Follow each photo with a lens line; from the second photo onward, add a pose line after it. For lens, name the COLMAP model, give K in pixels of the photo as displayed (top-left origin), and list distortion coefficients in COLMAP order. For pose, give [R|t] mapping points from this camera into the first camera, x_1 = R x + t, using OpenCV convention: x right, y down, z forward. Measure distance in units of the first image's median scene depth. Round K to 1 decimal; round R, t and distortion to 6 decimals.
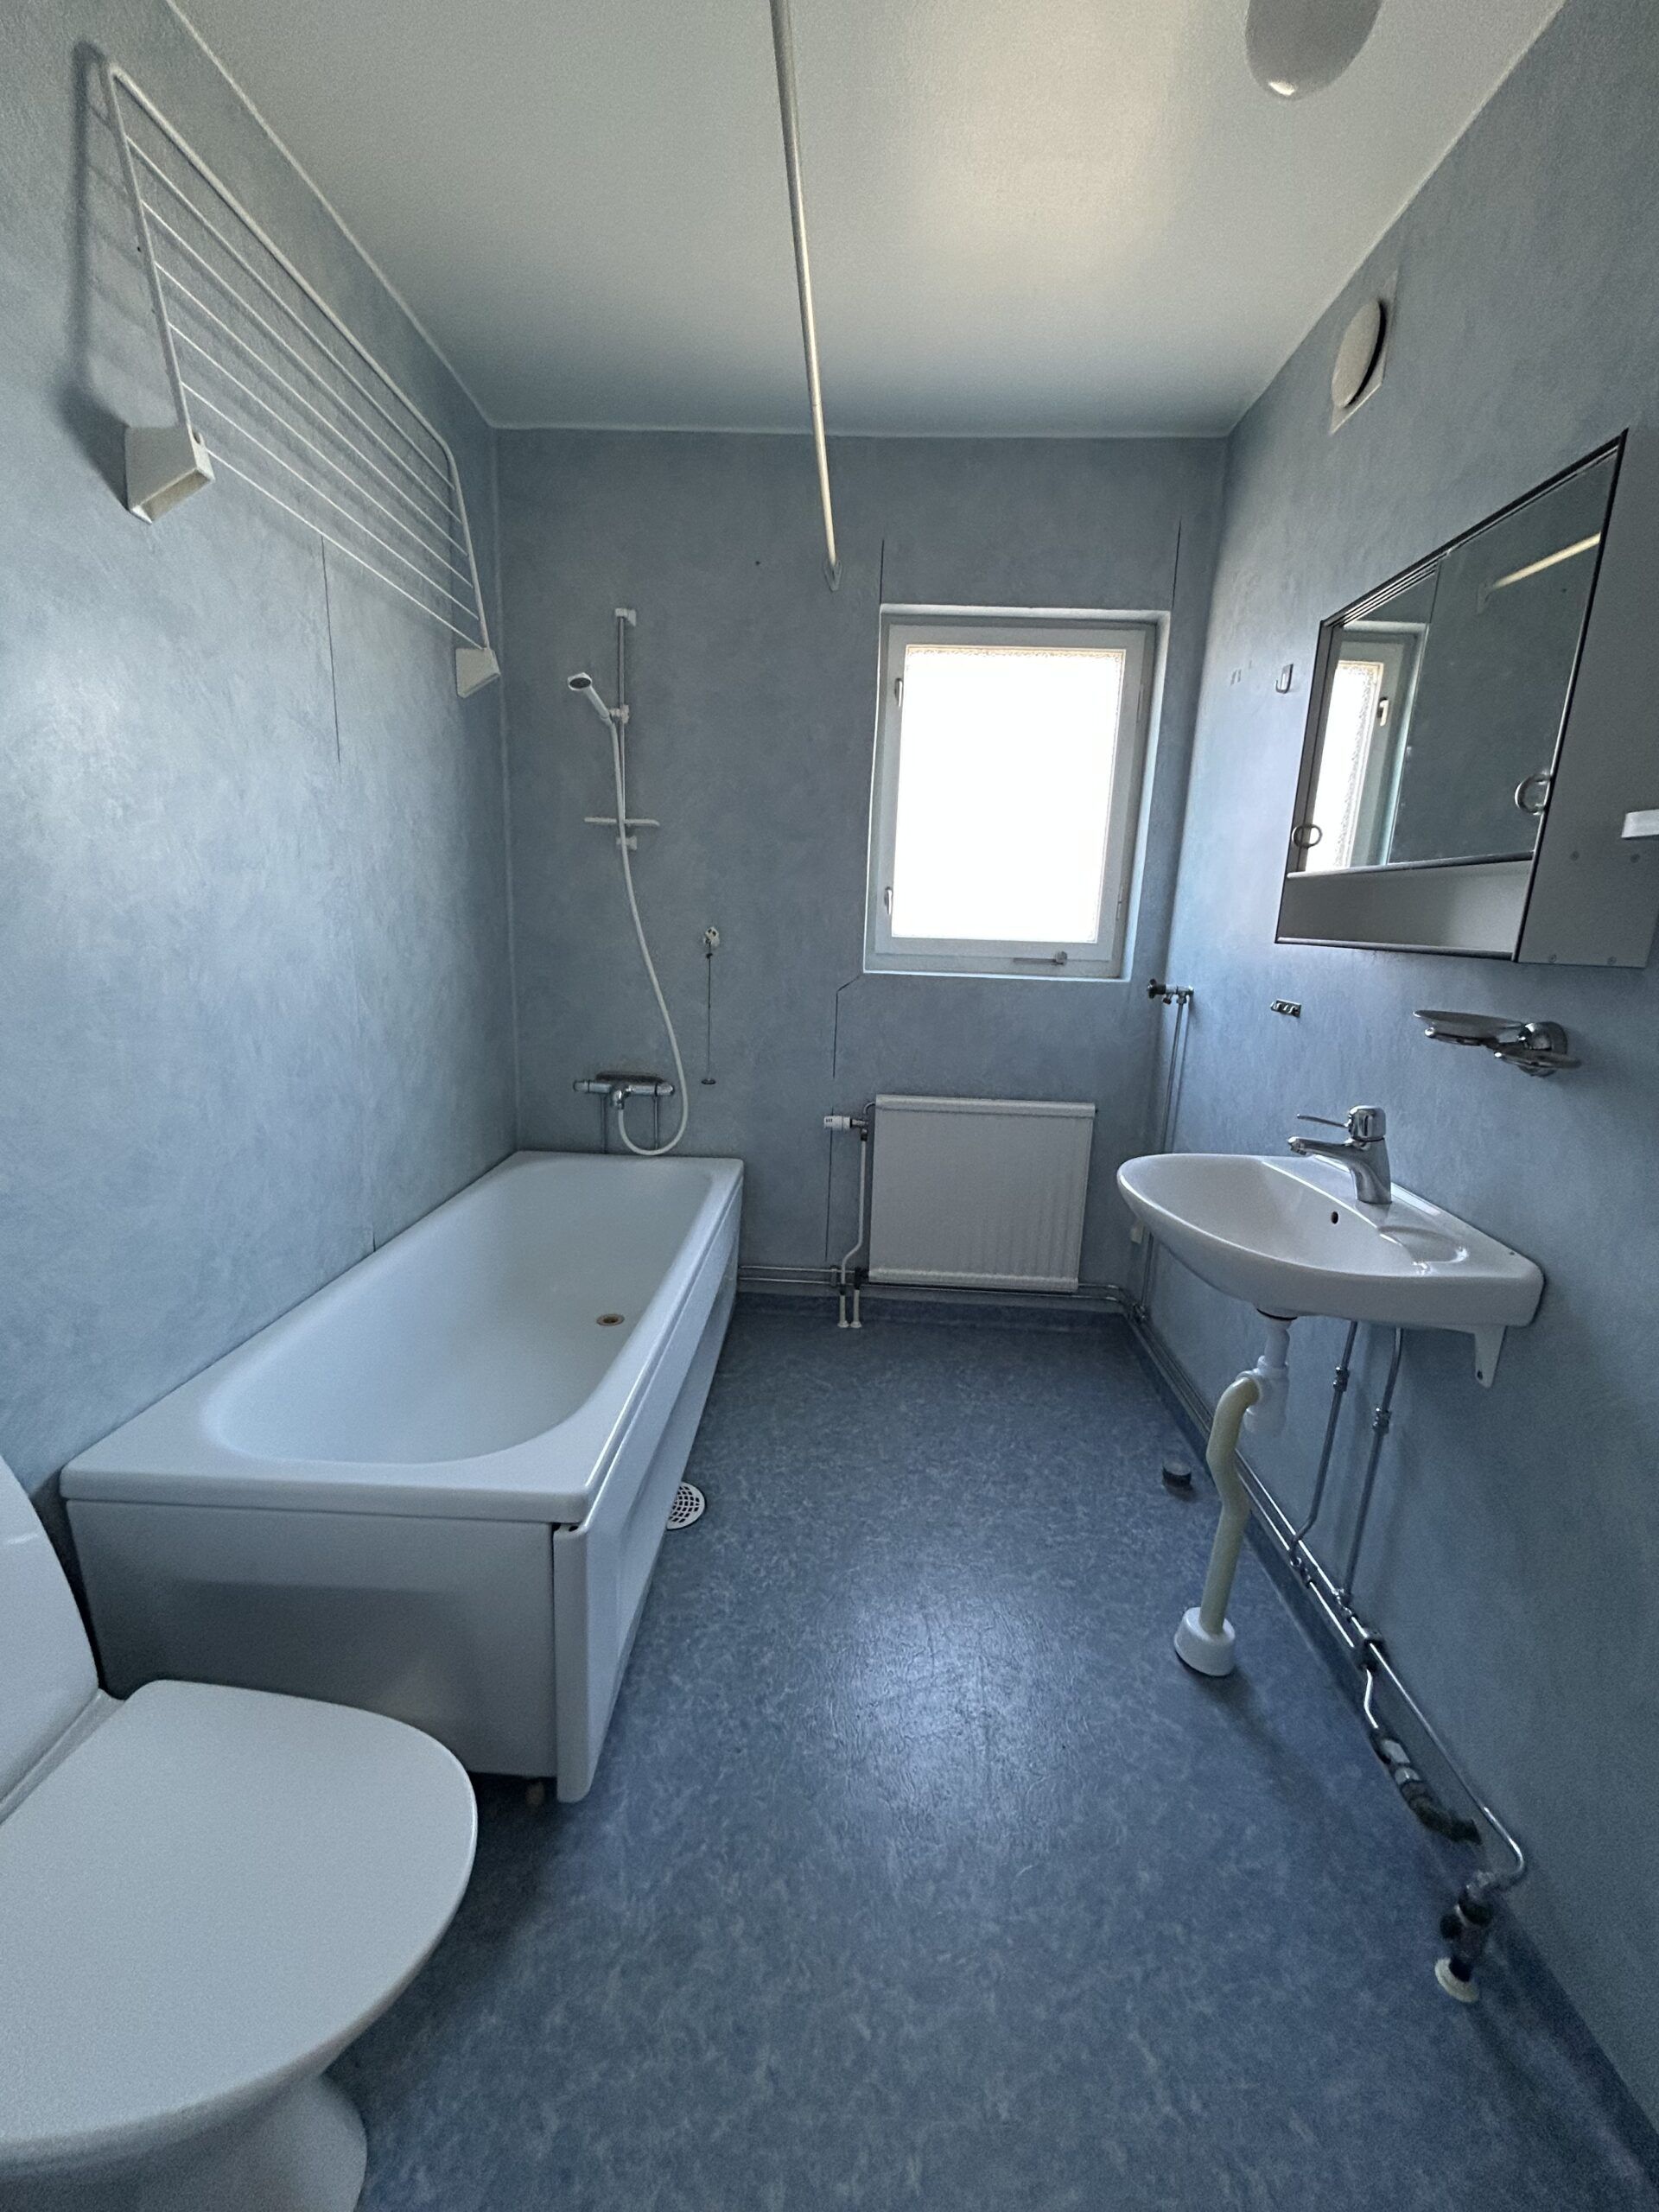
lens RADIAL K [[888.7, 0, 834.4], [0, 888.7, 1116.7], [0, 0, 1]] dist [0.003417, 0.001476]
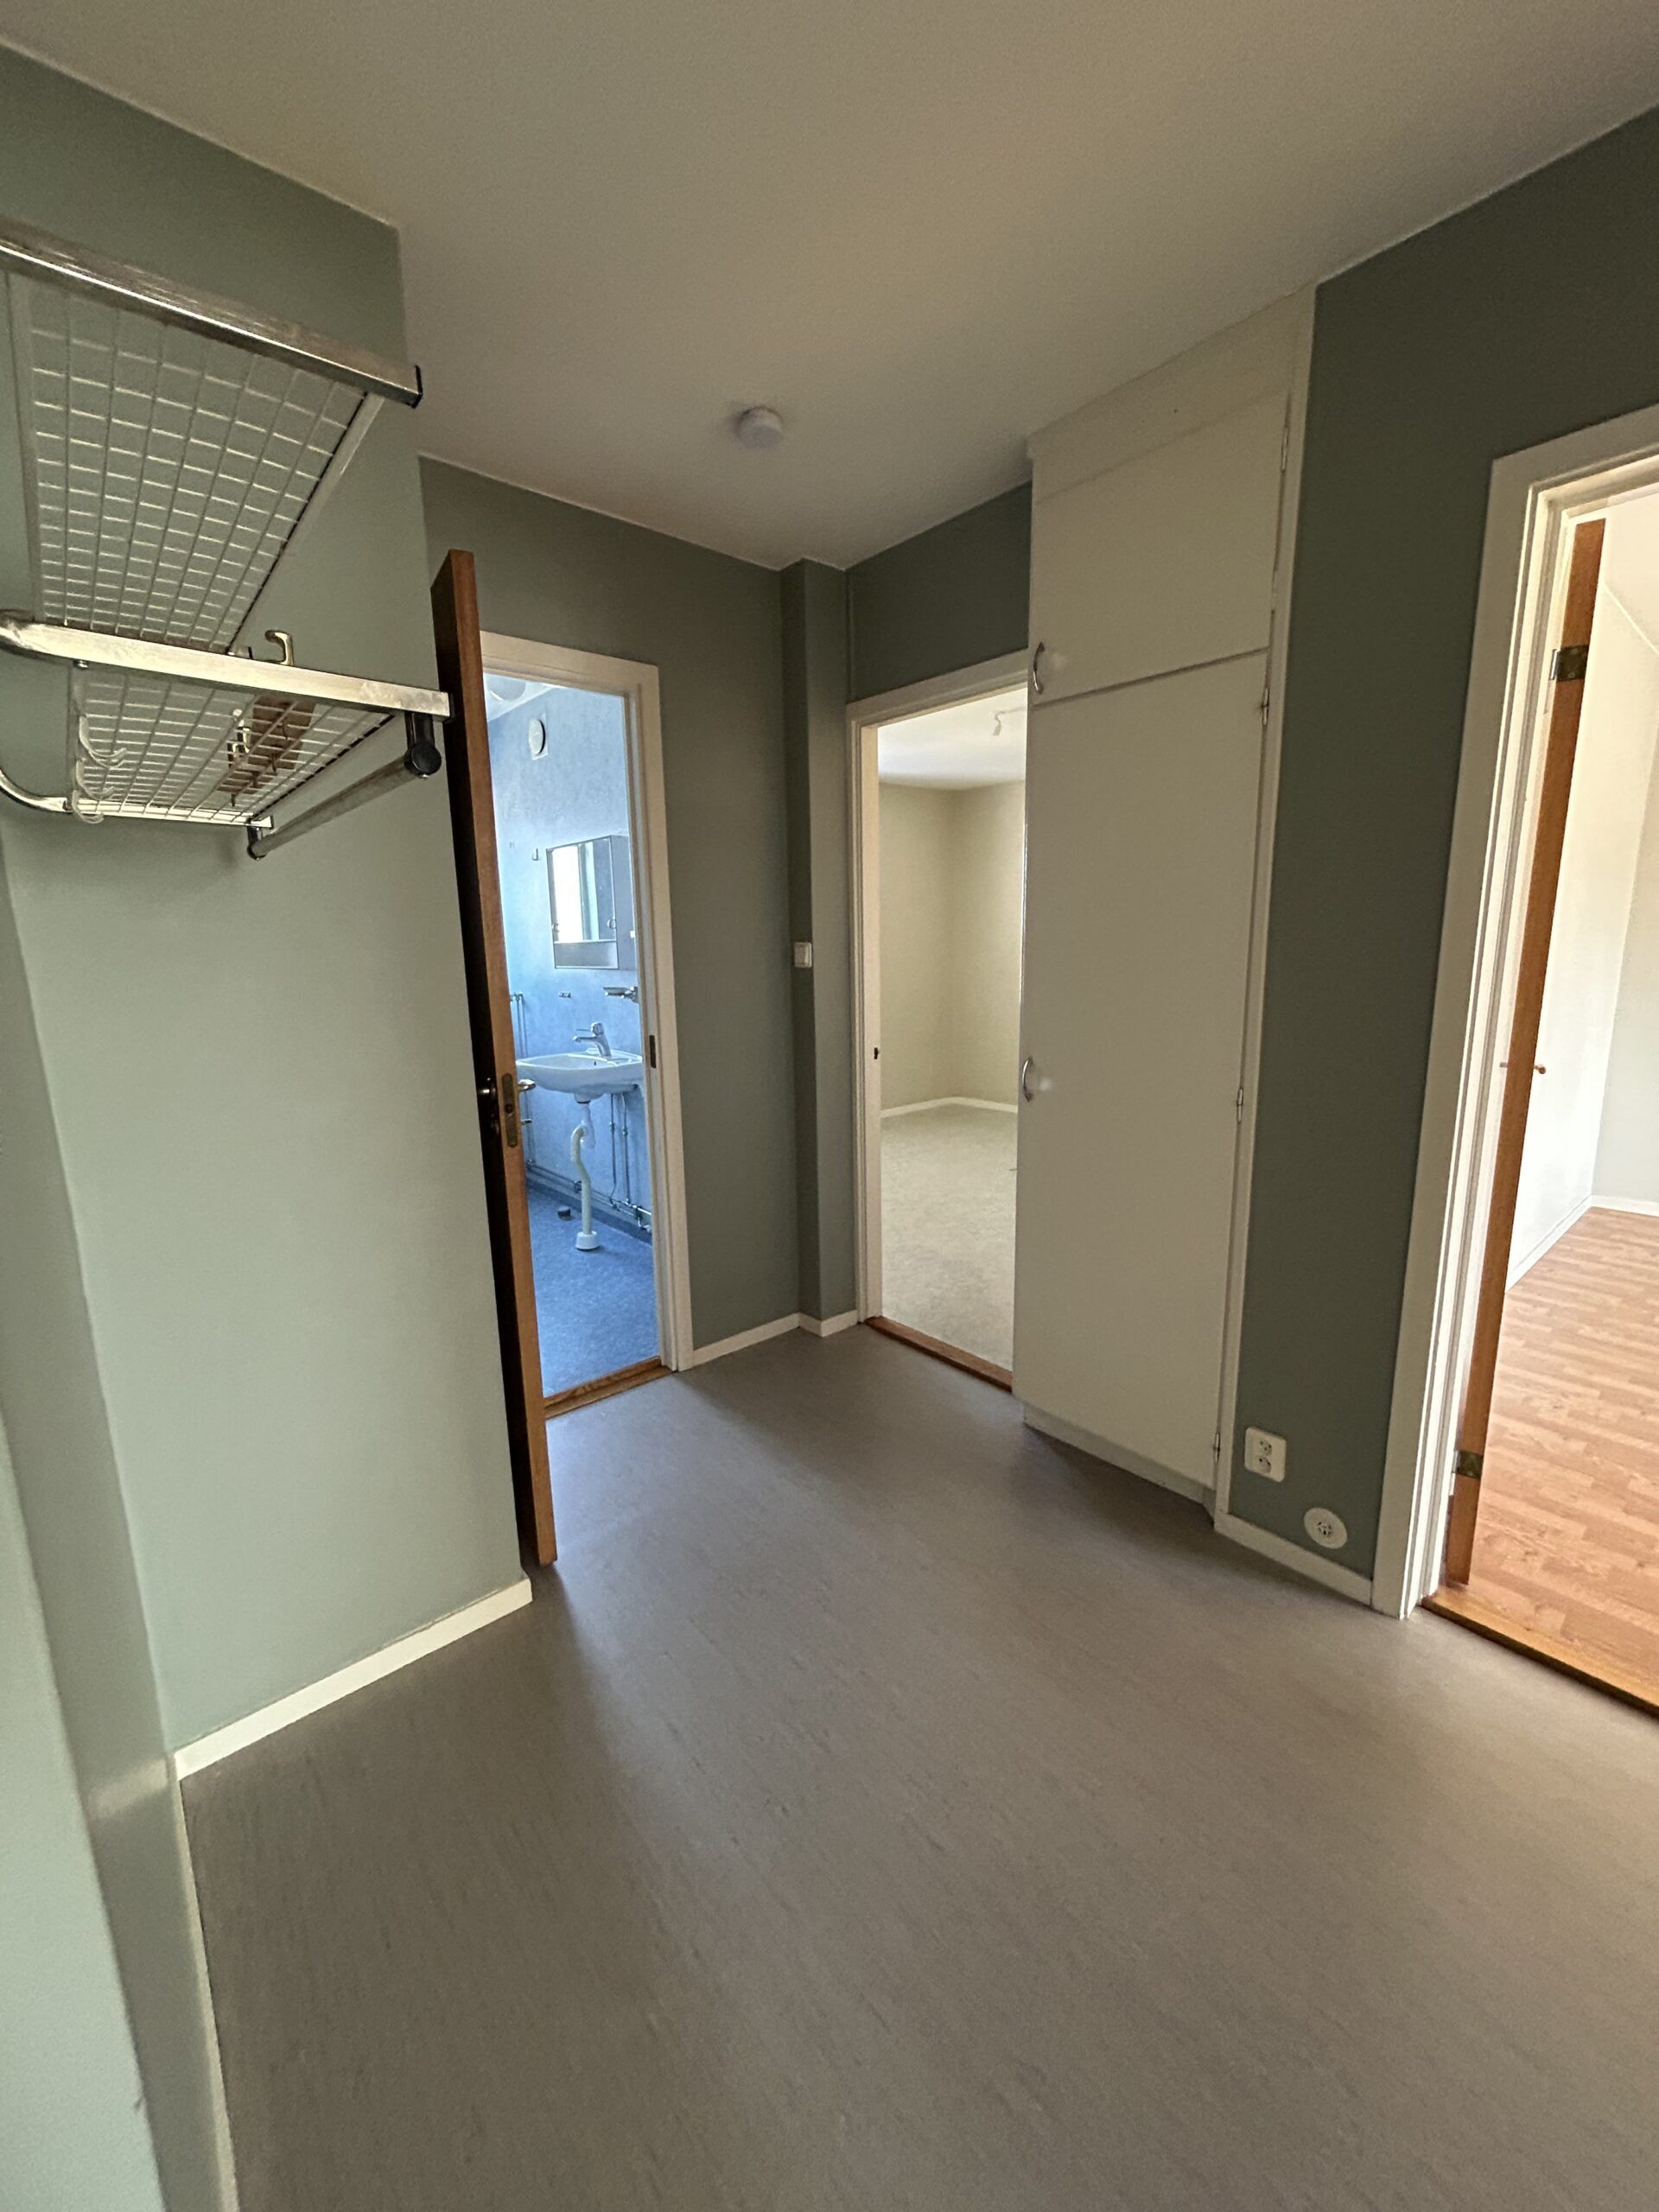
lens RADIAL K [[888.7, 0, 841.0], [0, 888.7, 1109.3], [0, 0, 1]] dist [0.003417, 0.001476]
pose [[0.717045, -0.173507, 0.675086, -0.750681], [0.190914, 0.980374, 0.049190, 0.239711], [-0.670372, 0.093612, 0.736097, -1.469317]]
